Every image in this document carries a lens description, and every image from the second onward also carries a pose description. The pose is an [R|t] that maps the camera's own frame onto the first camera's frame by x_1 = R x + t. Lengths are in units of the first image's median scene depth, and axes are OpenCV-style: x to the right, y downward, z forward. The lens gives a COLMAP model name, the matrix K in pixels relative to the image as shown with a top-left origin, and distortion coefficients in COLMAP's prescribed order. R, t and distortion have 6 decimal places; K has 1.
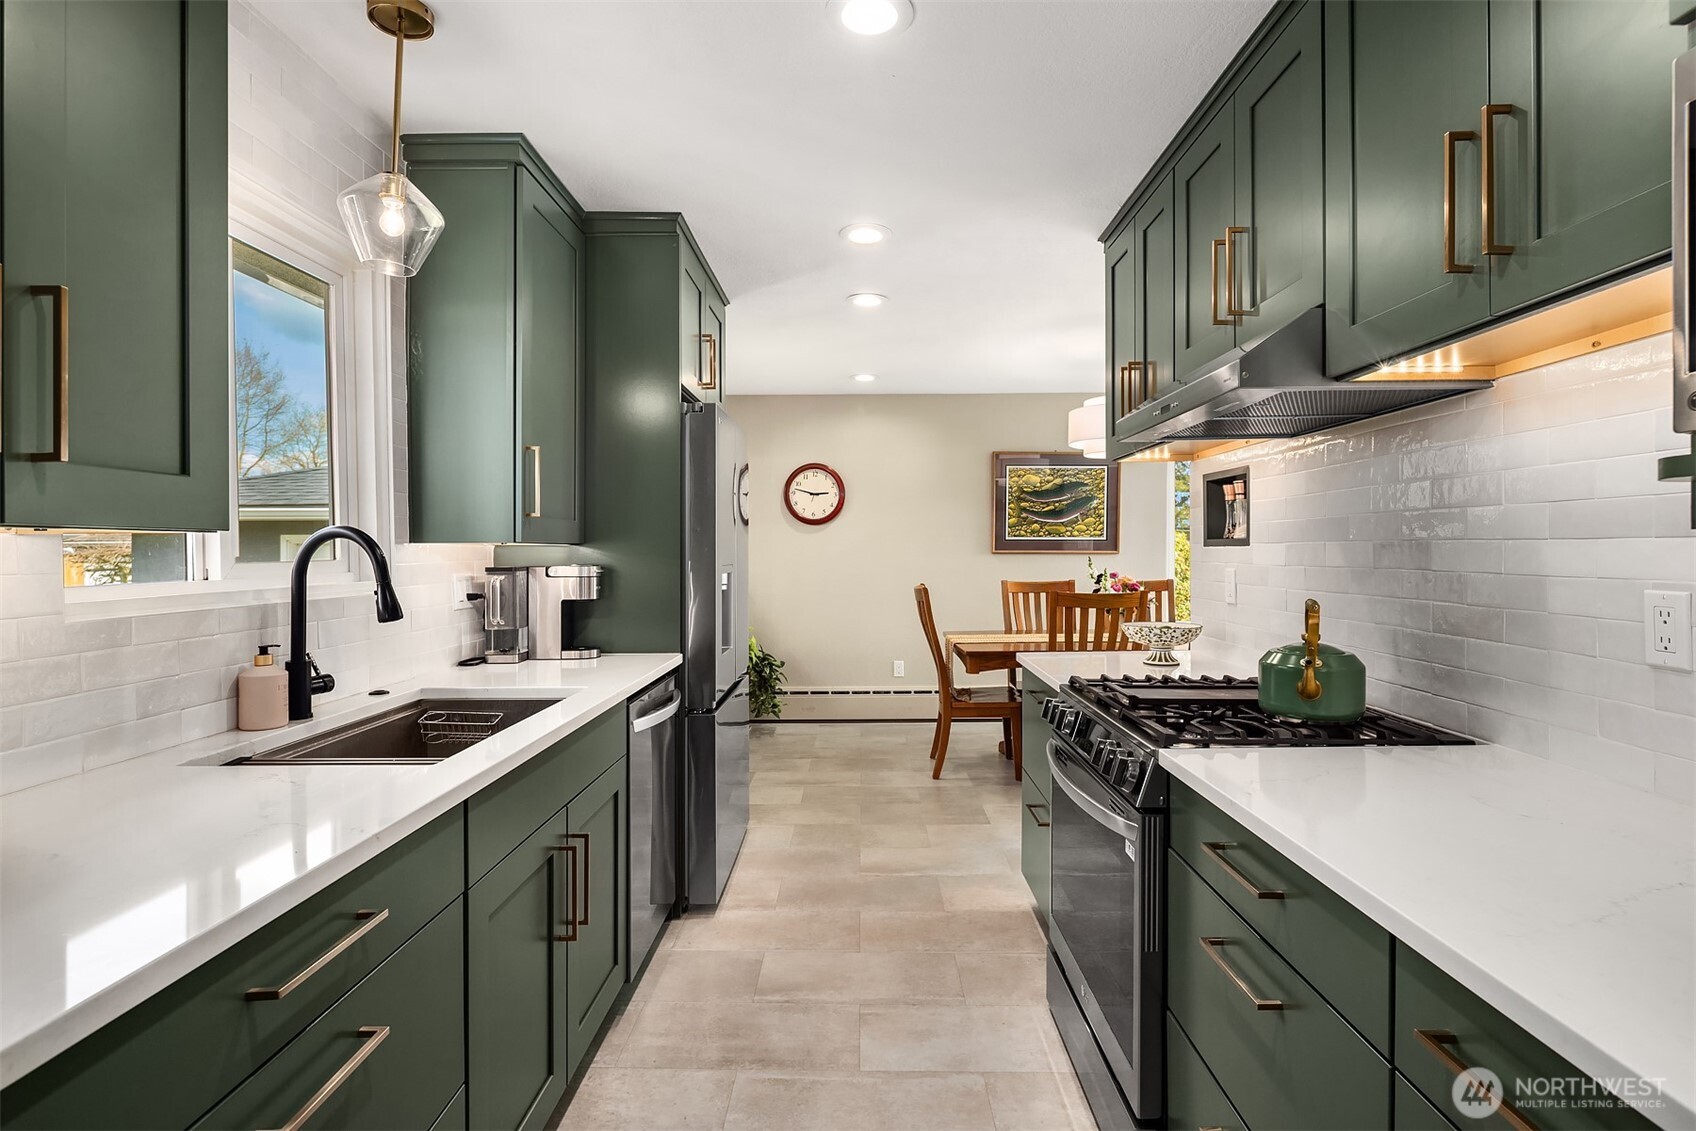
lens RADIAL K [[814.6, 0, 847.9], [0, 814.6, 555.2], [0, 0, 1]] dist [0.000426, 0.000021]
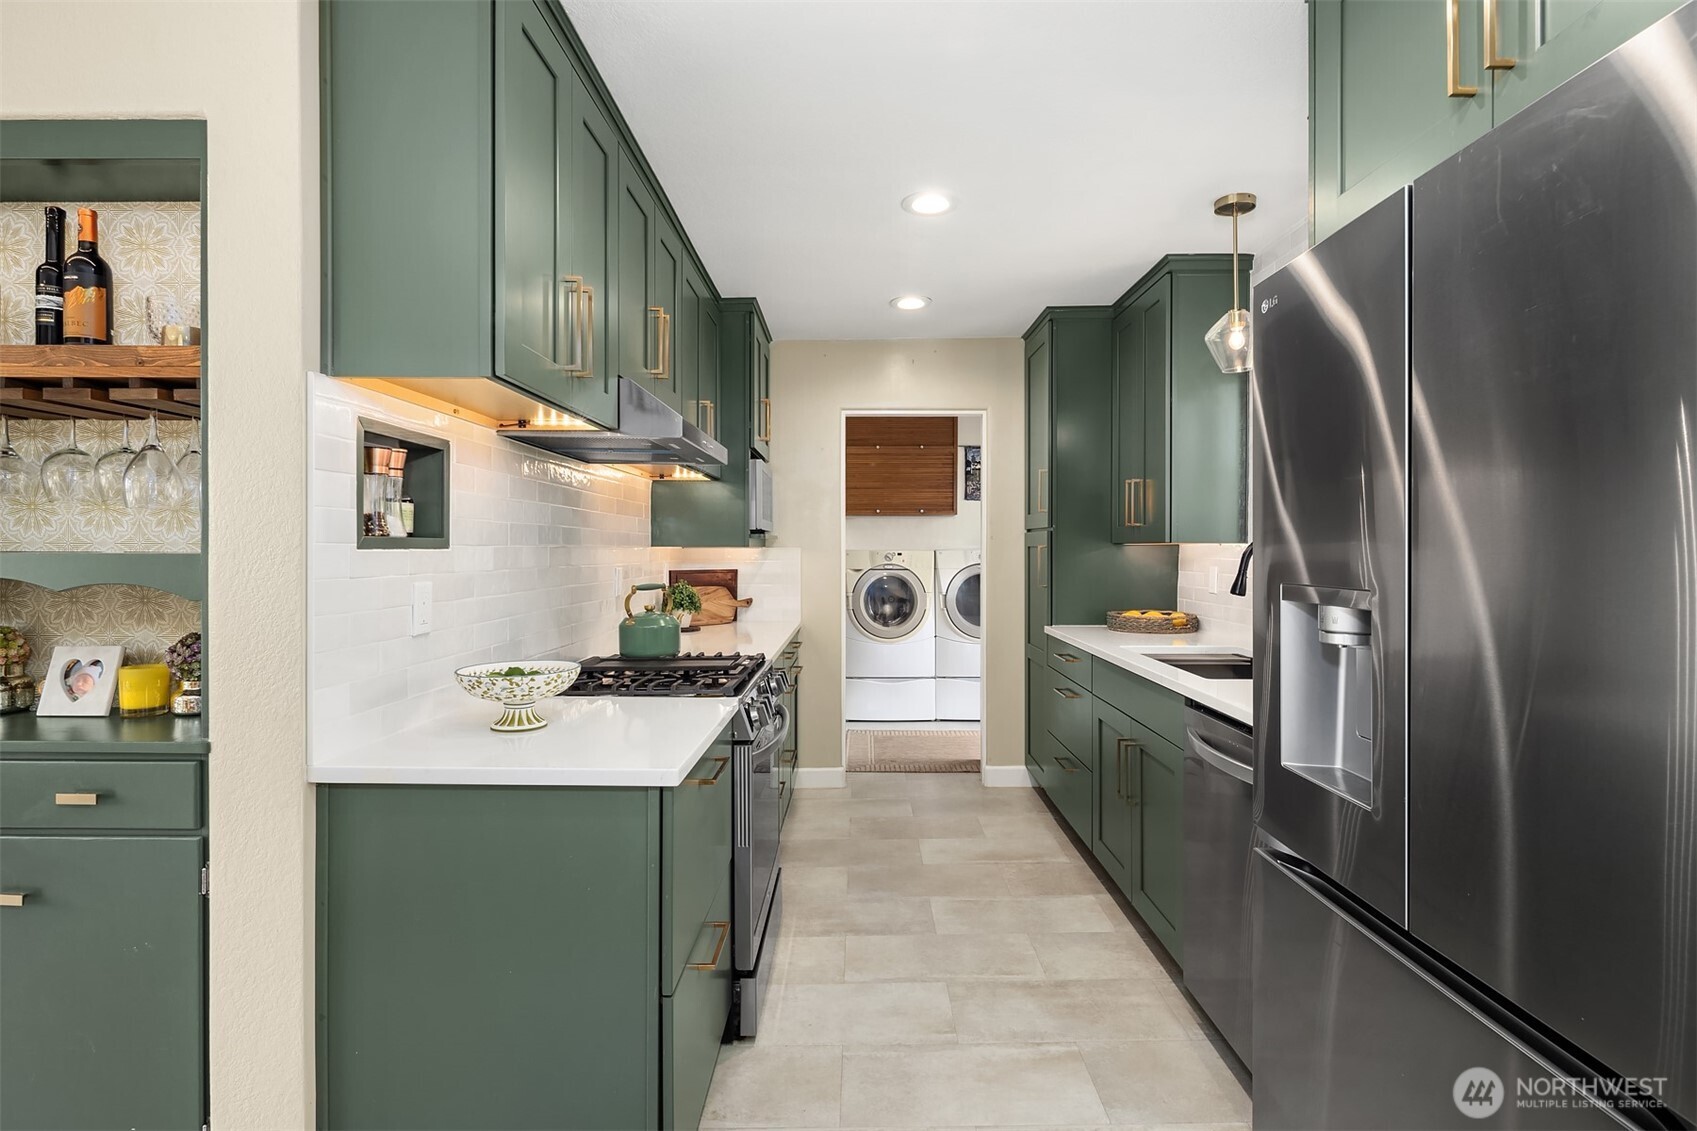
lens RADIAL K [[815.1, 0, 849.8], [0, 815.1, 554.3], [0, 0, 1]] dist [0.000426, 0.000021]
pose [[-0.999992, 0.001117, -0.003751, 0.151202], [0.001064, 0.999902, 0.013946, -0.016051], [0.003766, 0.013941, -0.999896, 2.058589]]
